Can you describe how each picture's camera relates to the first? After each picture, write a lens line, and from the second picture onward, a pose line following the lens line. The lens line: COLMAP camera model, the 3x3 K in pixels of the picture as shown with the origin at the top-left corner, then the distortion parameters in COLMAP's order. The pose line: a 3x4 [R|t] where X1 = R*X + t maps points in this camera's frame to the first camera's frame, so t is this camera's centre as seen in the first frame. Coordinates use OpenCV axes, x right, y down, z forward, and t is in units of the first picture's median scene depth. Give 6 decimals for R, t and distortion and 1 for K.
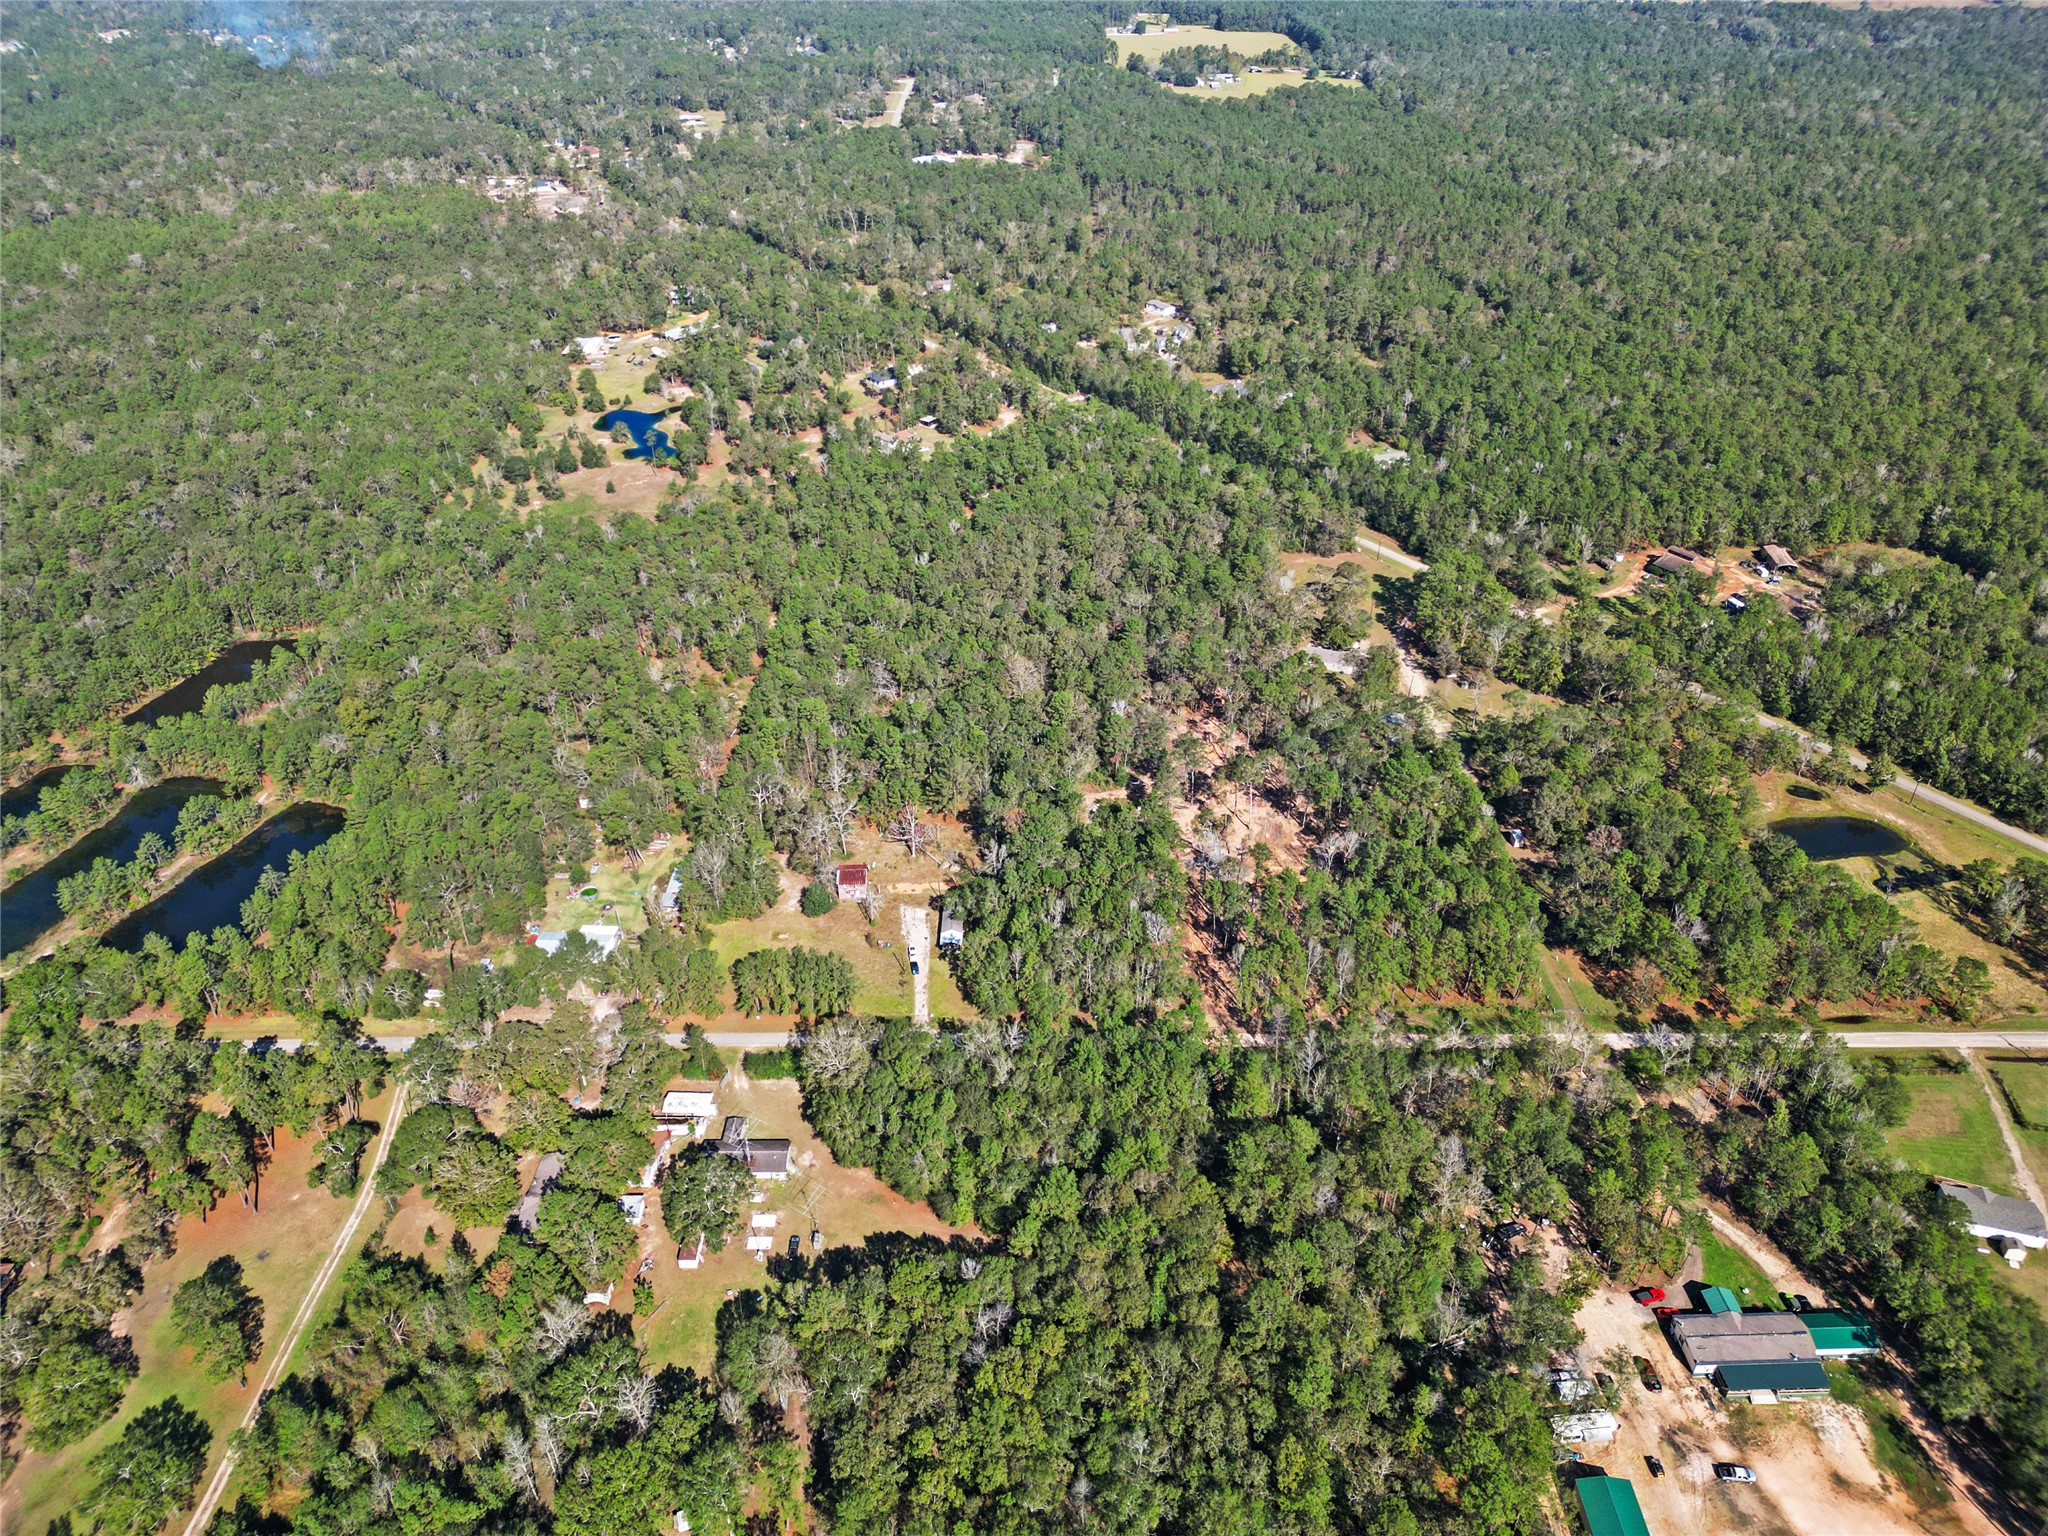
lens RADIAL K [[1436.7, 0, 1019.0], [0, 1436.7, 736.5], [0, 0, 1]] dist [0.070615, -0.064427]
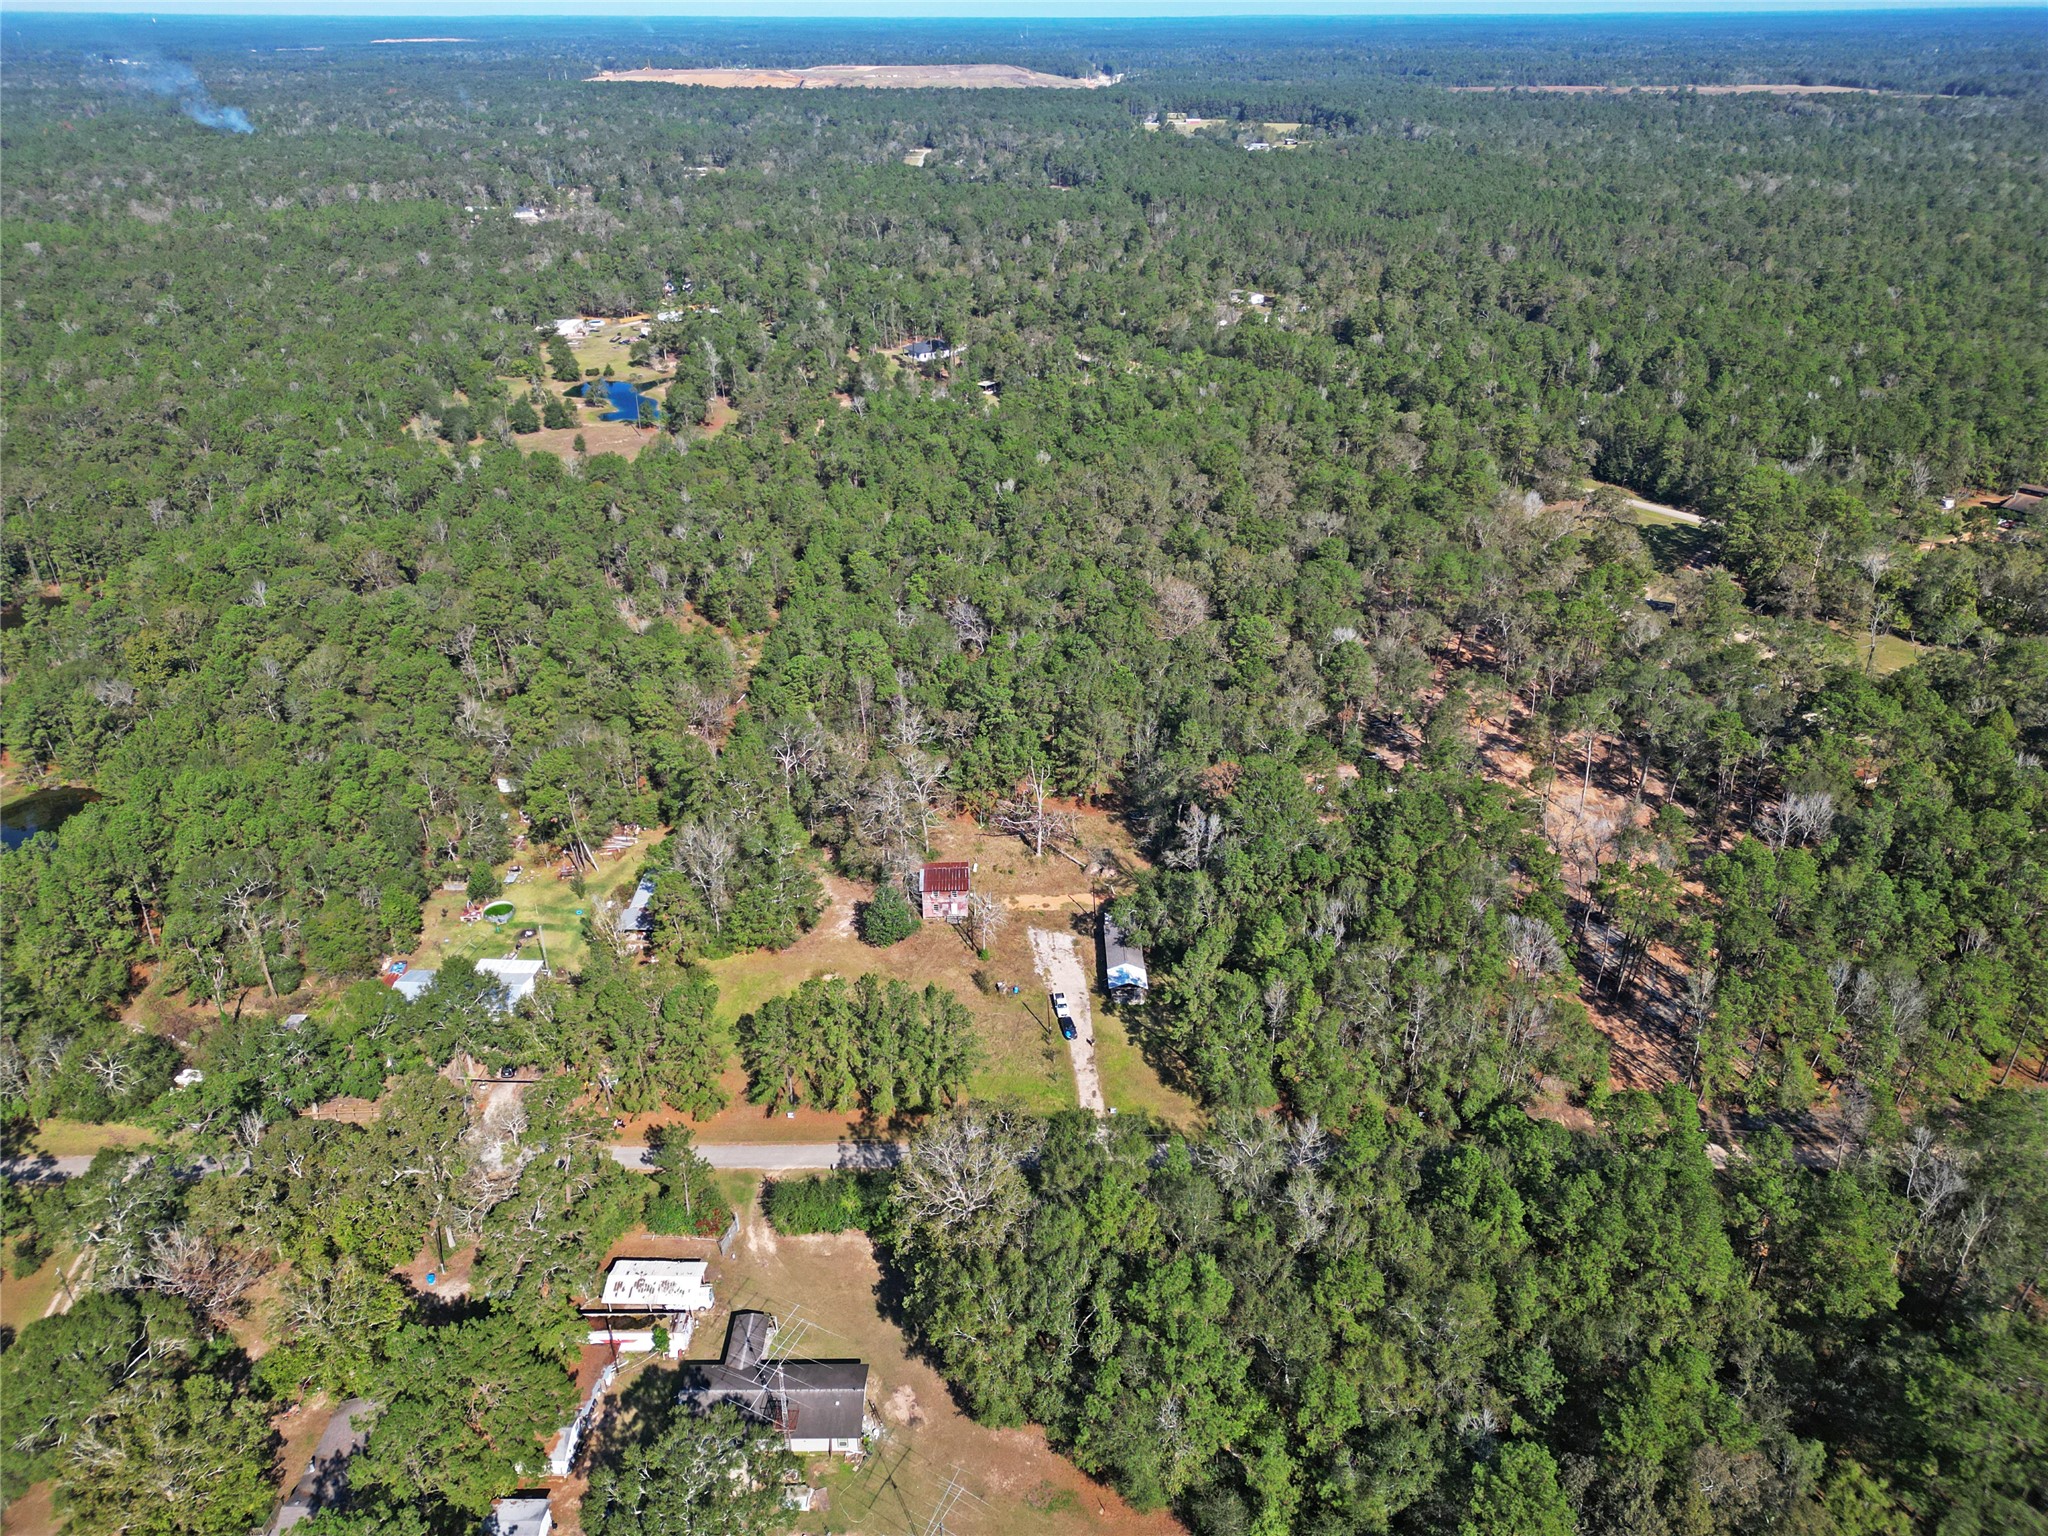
lens RADIAL K [[1436.7, 0, 1019.0], [0, 1436.7, 736.5], [0, 0, 1]] dist [0.070615, -0.064427]
pose [[0.999973, -0.002425, 0.006883, -0.090940], [0.003117, 0.994743, -0.102358, 0.100846], [-0.006598, 0.102377, 0.994724, 0.413170]]
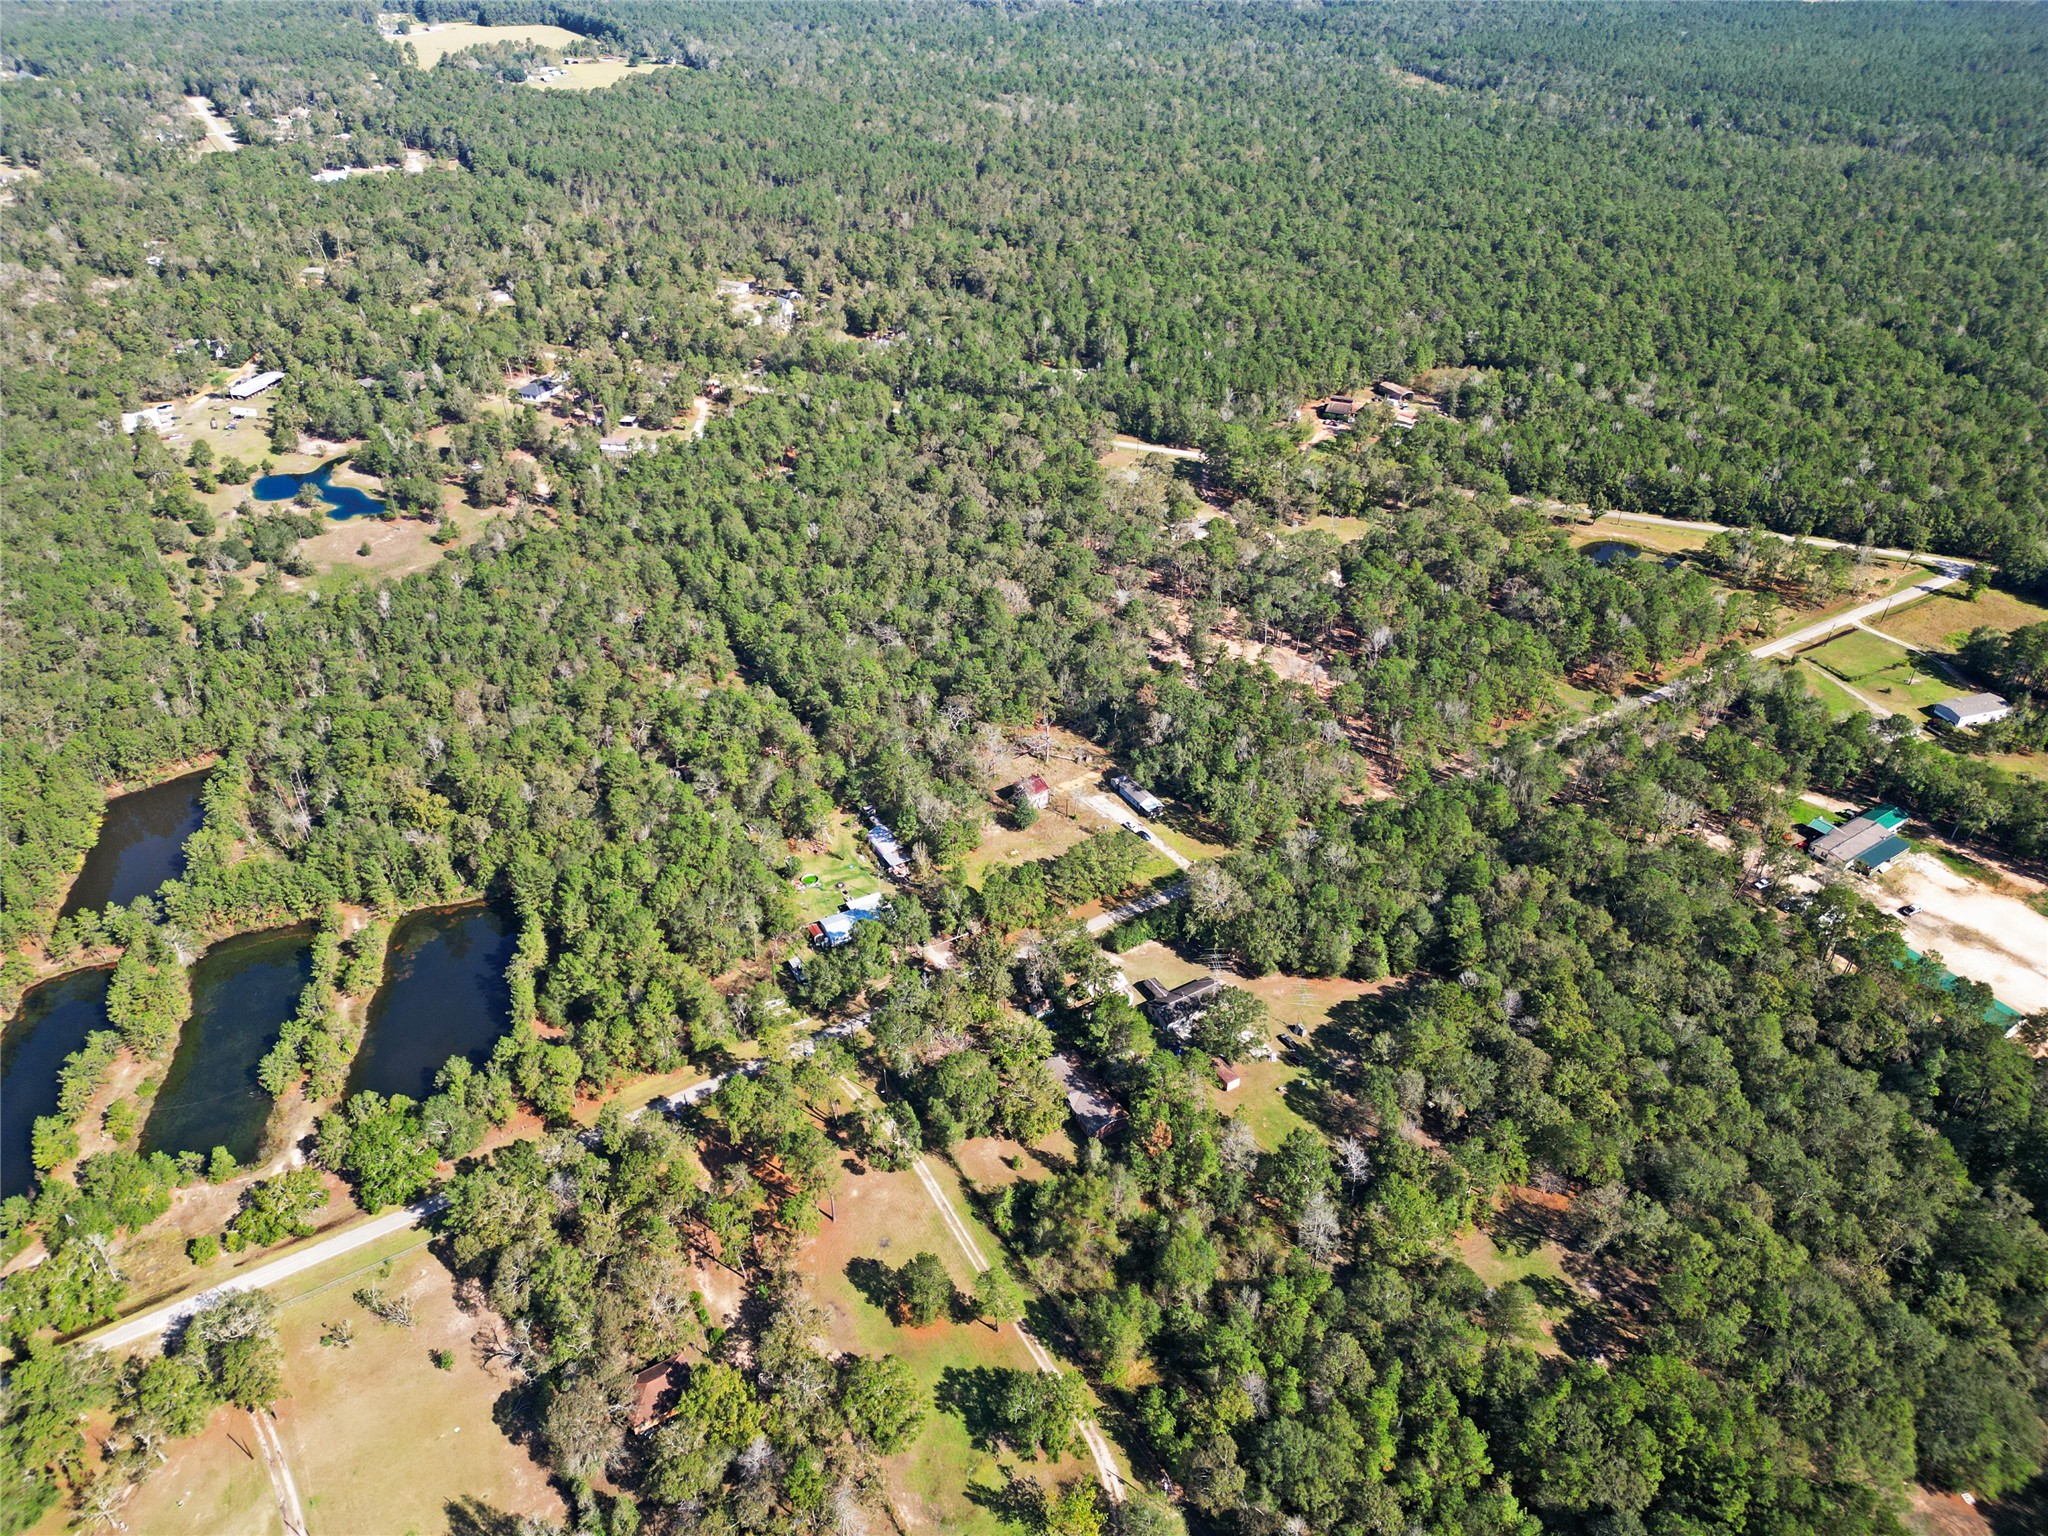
lens RADIAL K [[1436.7, 0, 1019.0], [0, 1436.7, 736.5], [0, 0, 1]] dist [0.070615, -0.064427]
pose [[0.852213, -0.280791, 0.441464, -0.600881], [0.279058, 0.957688, 0.070432, -0.018450], [-0.442561, 0.063170, 0.894511, 0.034513]]
